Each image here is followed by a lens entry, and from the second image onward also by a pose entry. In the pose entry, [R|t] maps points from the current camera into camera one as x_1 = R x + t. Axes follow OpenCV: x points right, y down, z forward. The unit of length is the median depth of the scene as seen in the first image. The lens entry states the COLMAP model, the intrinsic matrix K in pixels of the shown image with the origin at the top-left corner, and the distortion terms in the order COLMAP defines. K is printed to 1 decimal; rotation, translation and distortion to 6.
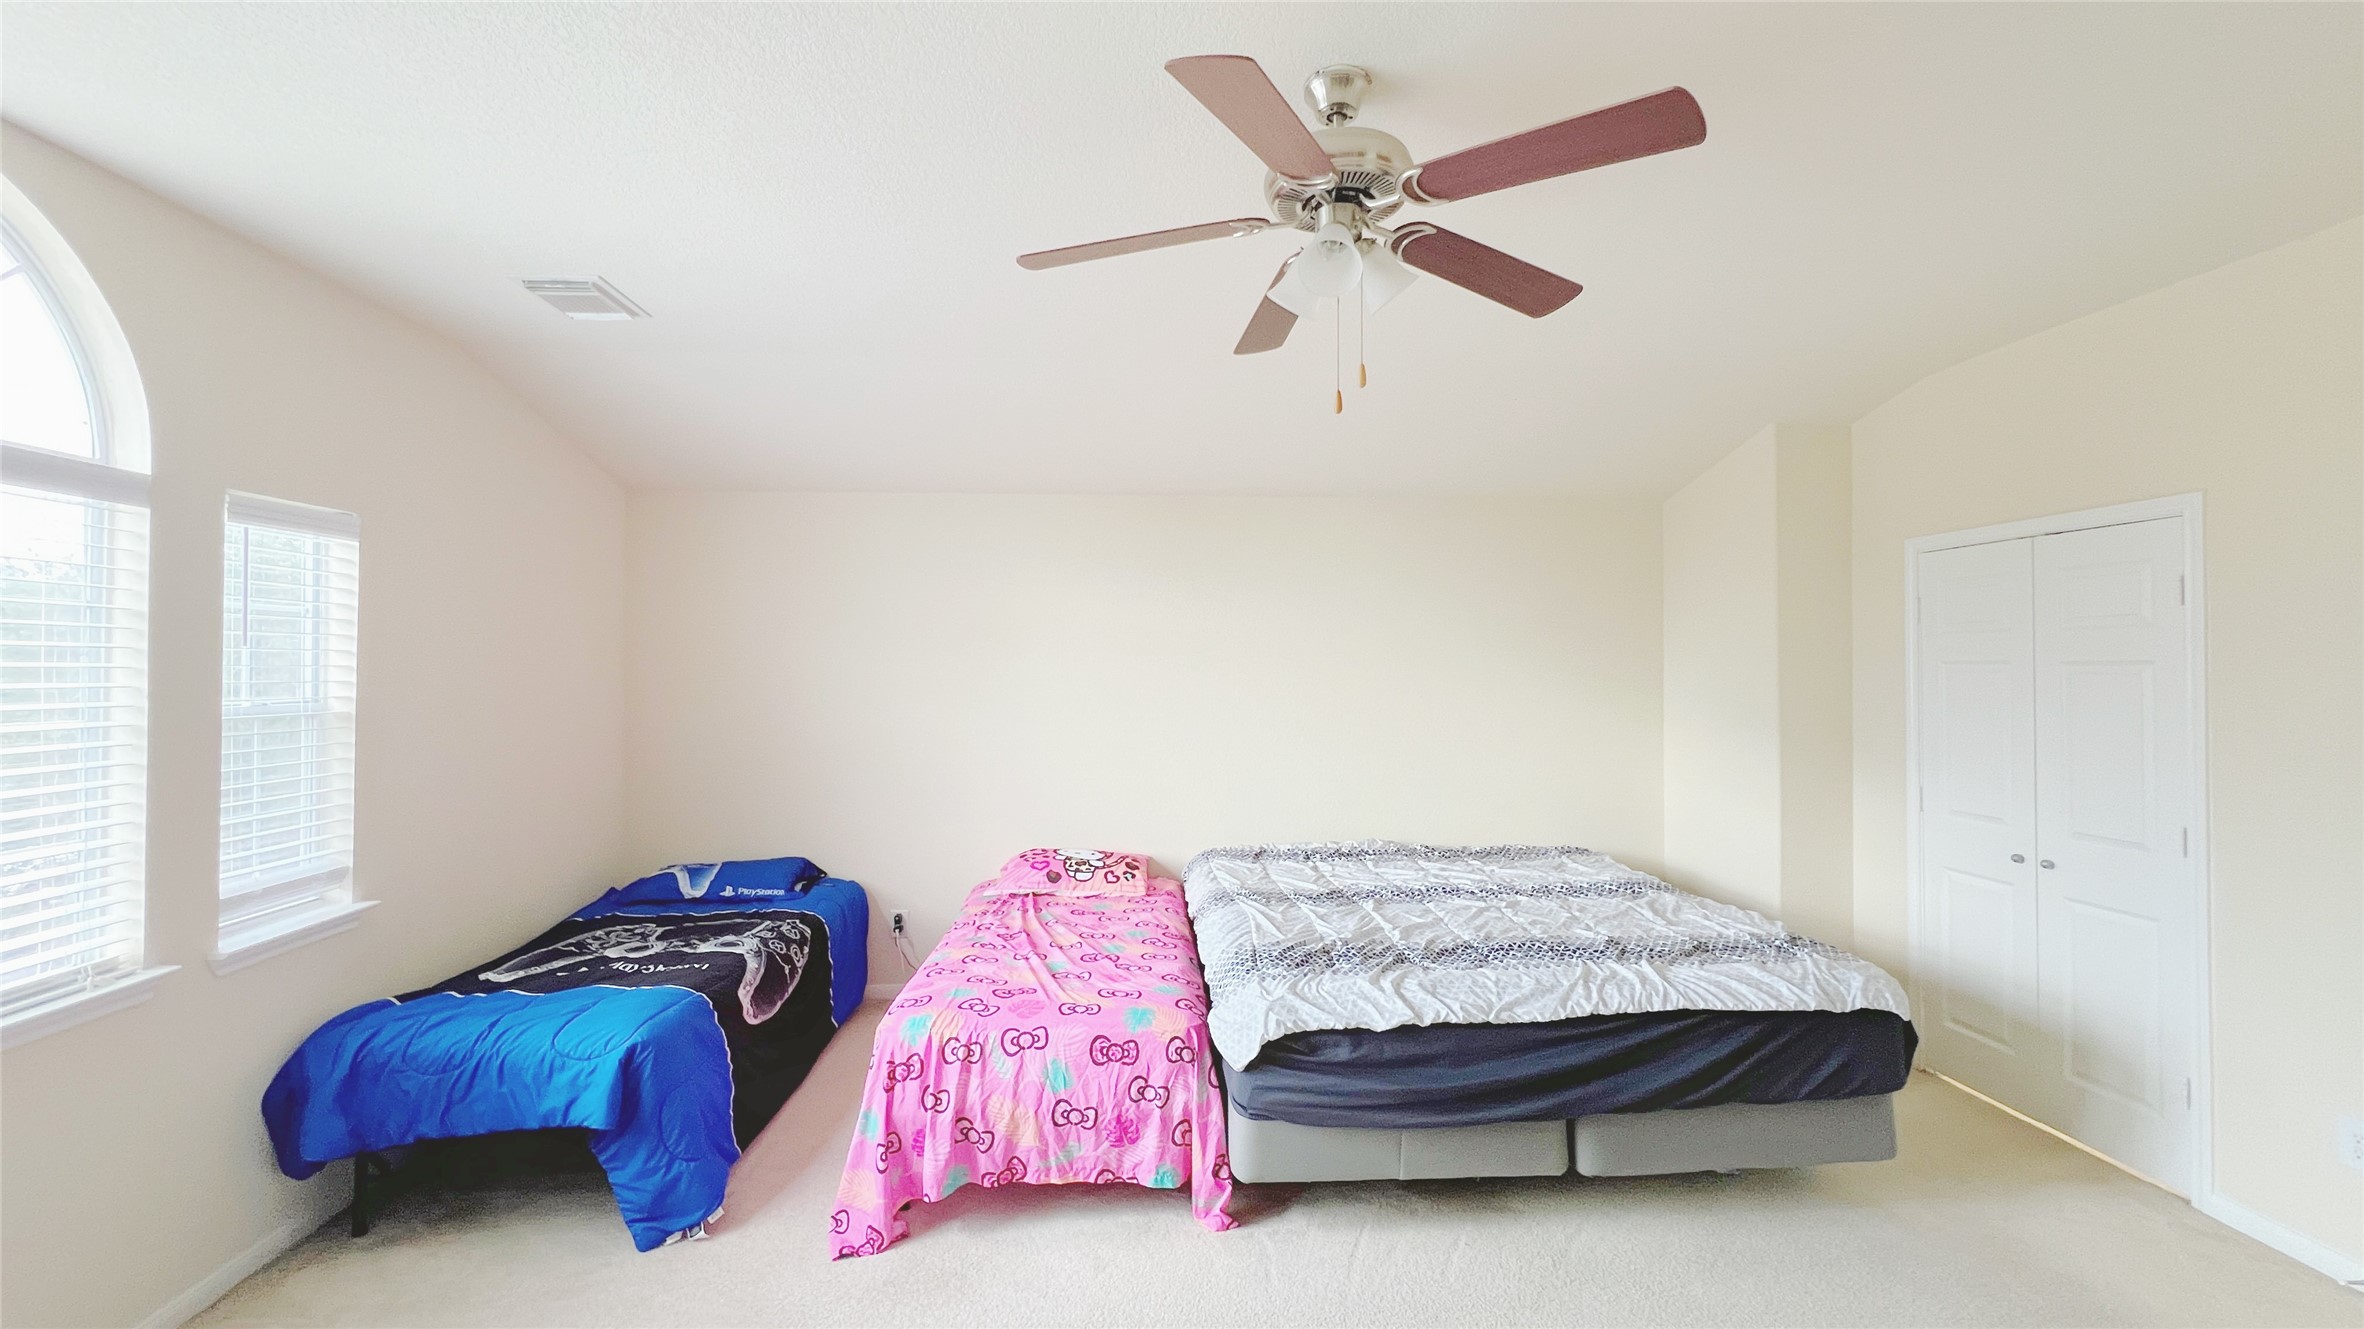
lens RADIAL K [[942.0, 0, 1179.6], [0, 942.0, 659.8], [0, 0, 1]] dist [-0.001132, 0.000449]
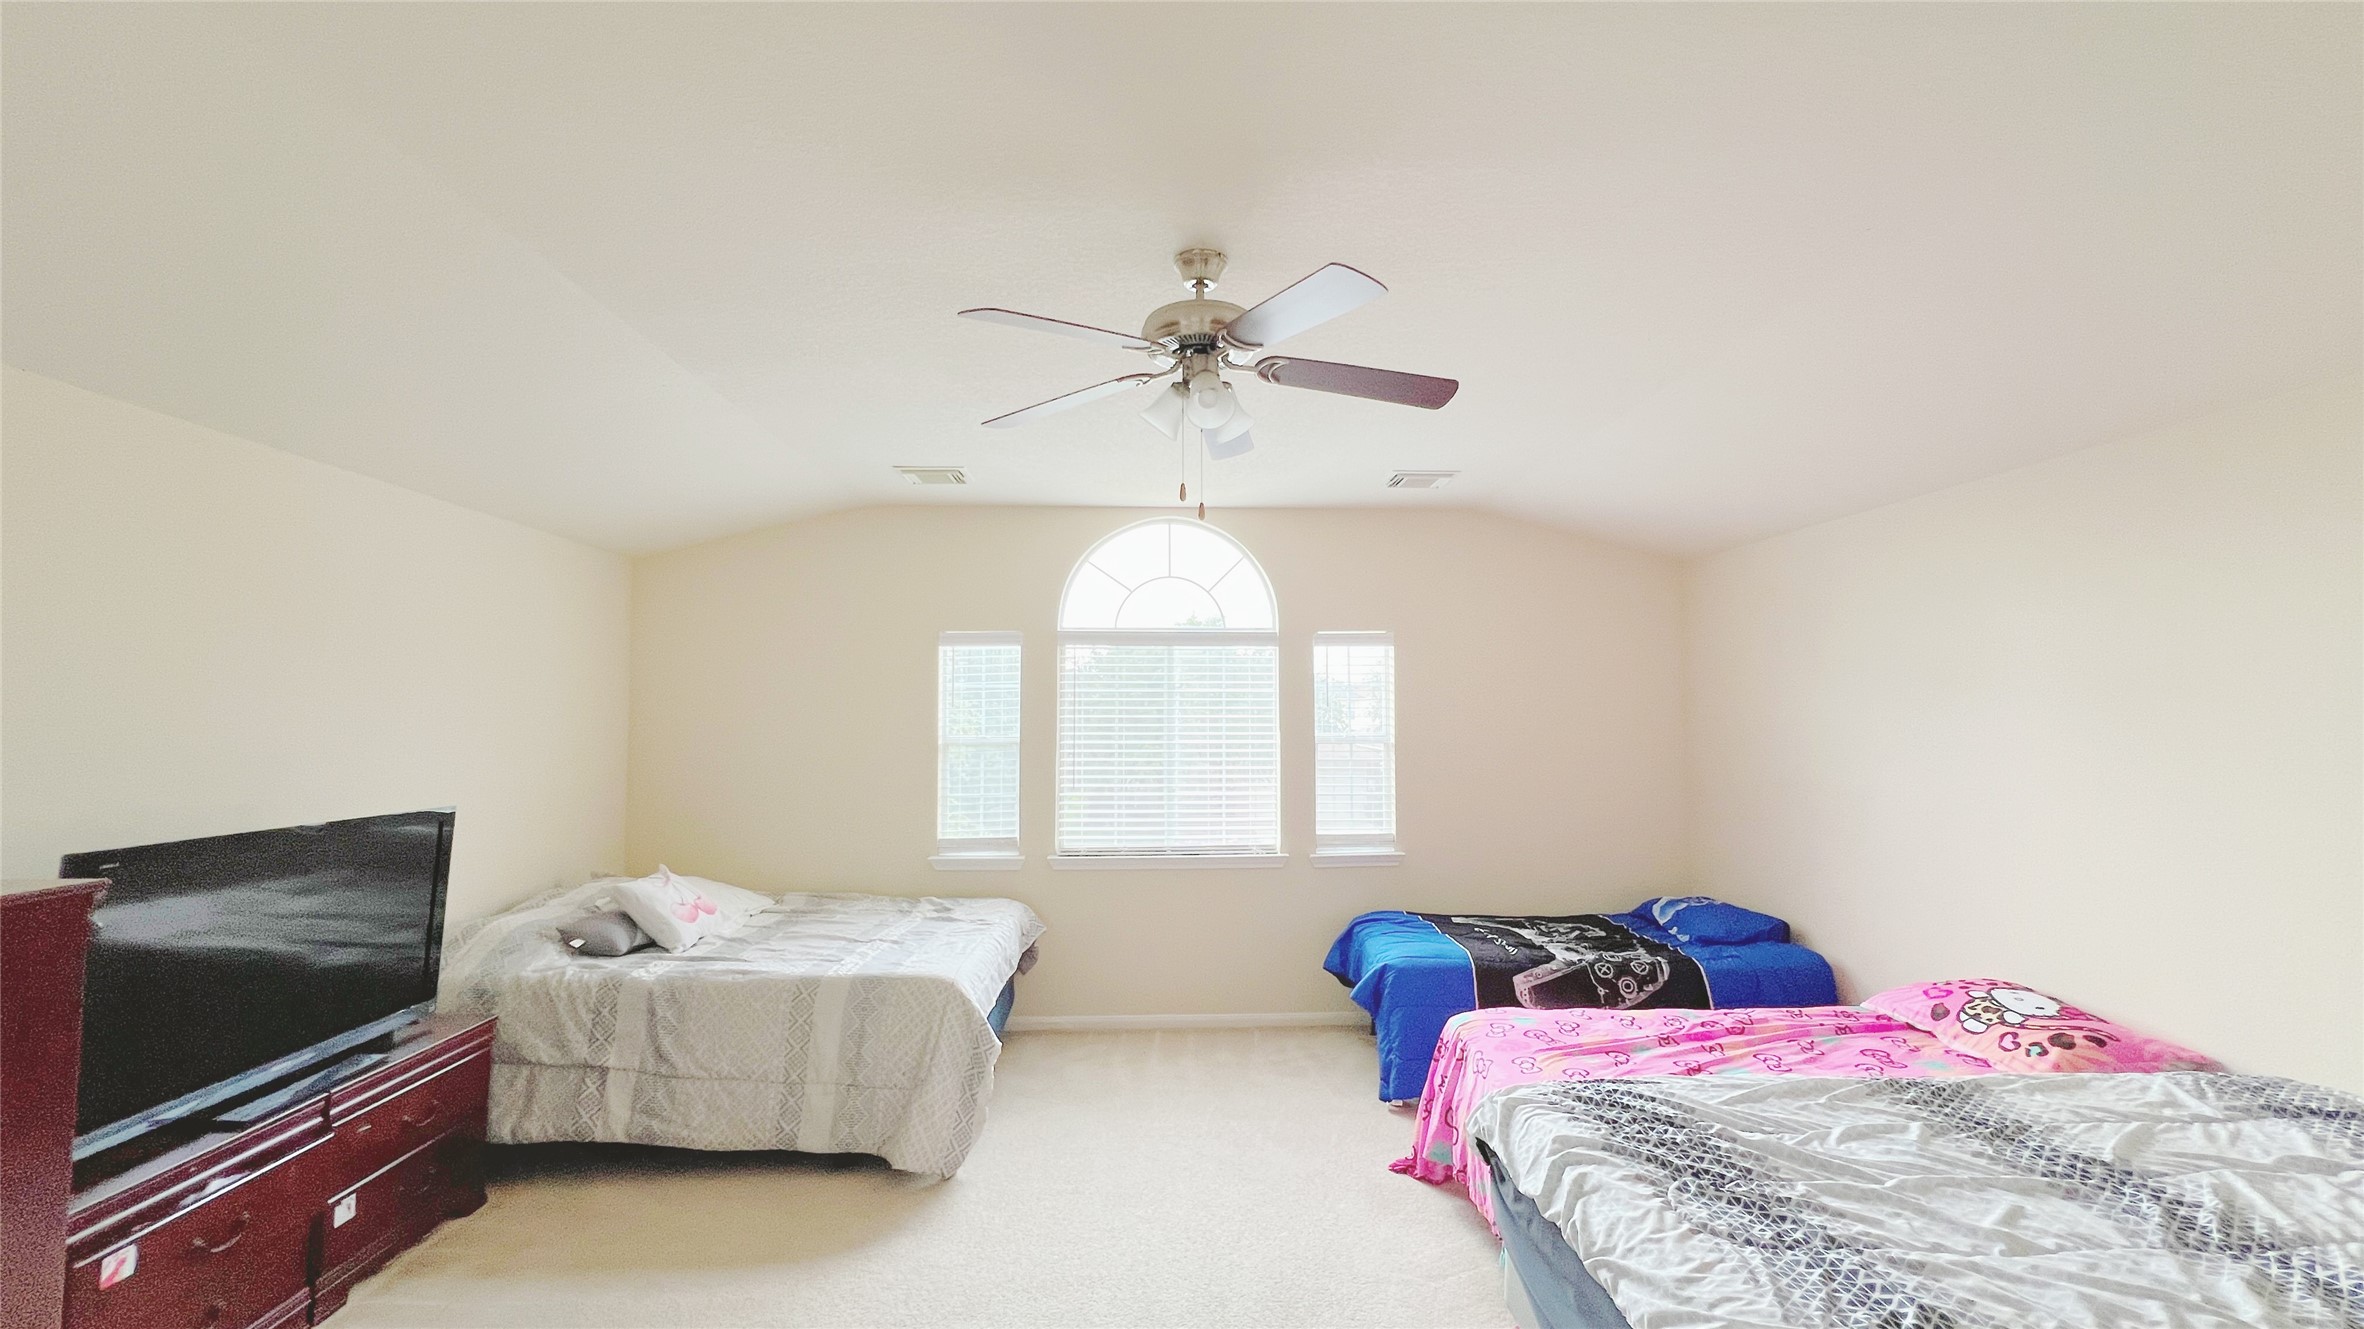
lens RADIAL K [[942.0, 0, 1179.6], [0, 942.0, 659.8], [0, 0, 1]] dist [-0.001132, 0.000449]
pose [[-0.036505, -0.053514, -0.997900, 0.978247], [0.009735, 0.998499, -0.053903, -0.007940], [0.999286, -0.011682, -0.035930, 0.712465]]
